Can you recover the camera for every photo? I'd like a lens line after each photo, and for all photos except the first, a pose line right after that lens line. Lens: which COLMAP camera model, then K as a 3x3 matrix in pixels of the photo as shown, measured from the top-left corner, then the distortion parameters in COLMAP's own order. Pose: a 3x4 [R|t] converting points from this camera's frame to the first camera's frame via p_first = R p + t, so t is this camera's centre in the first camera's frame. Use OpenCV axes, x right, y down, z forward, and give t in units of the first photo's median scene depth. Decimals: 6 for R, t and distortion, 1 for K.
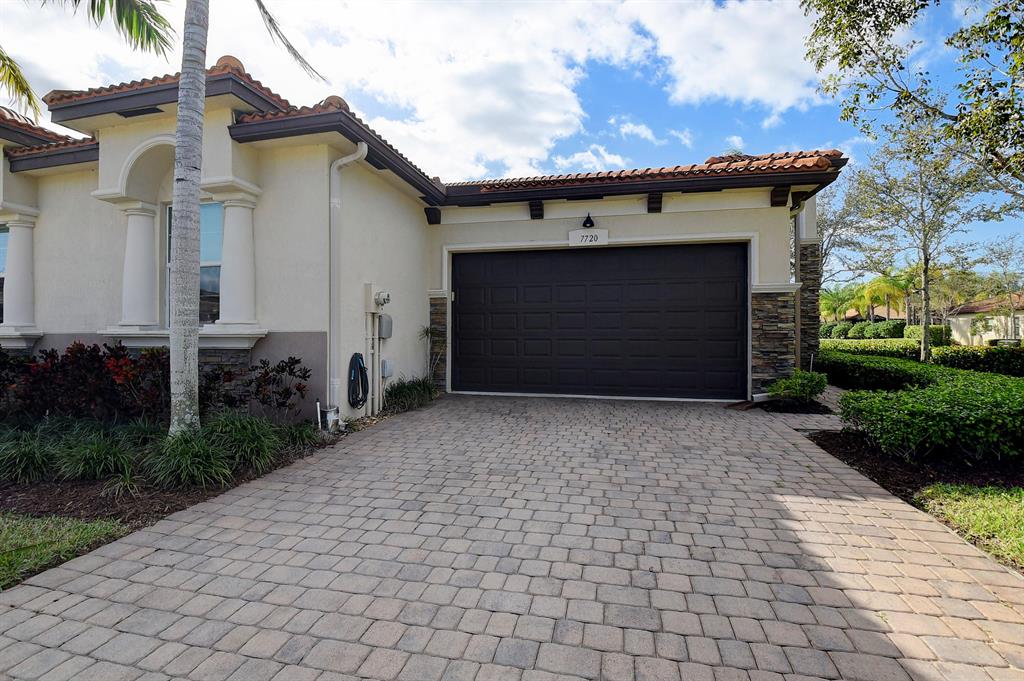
lens RADIAL K [[473.9, 0, 511.1], [0, 473.9, 334.1], [0, 0, 1]] dist [-0.000185, 0.000218]
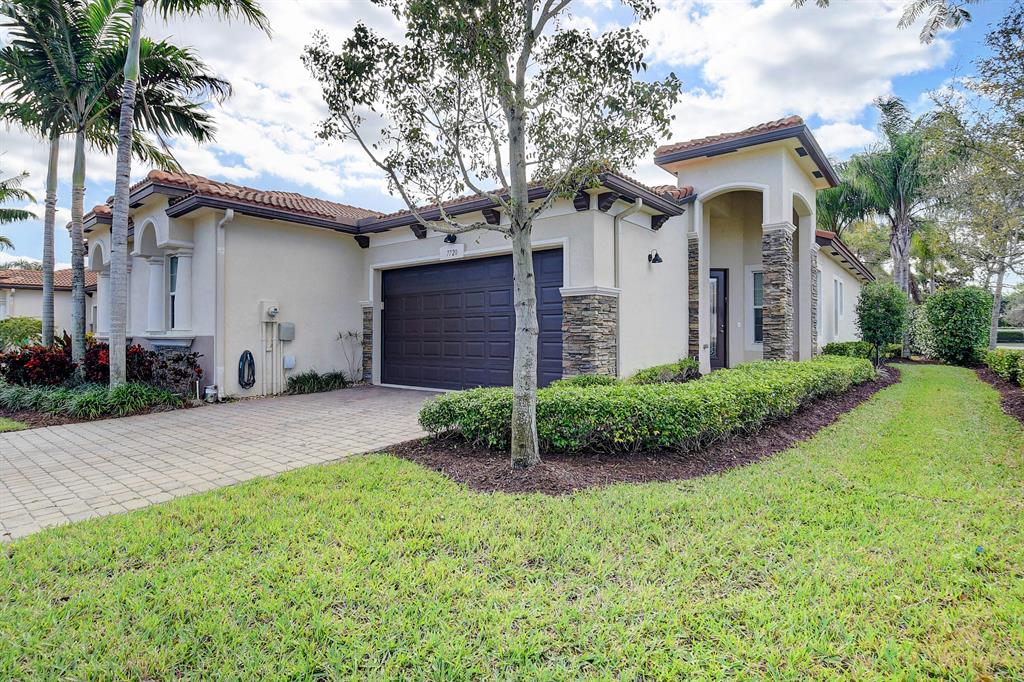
lens RADIAL K [[523.7, 0, 512.0], [0, 523.7, 341.0], [0, 0, 1]] dist [-0.002625, -0.000583]
pose [[0.903465, 0.001332, -0.428660, 0.890916], [0.002479, 0.999962, 0.008332, 0.000360], [0.428655, -0.008591, 0.903427, -0.083216]]
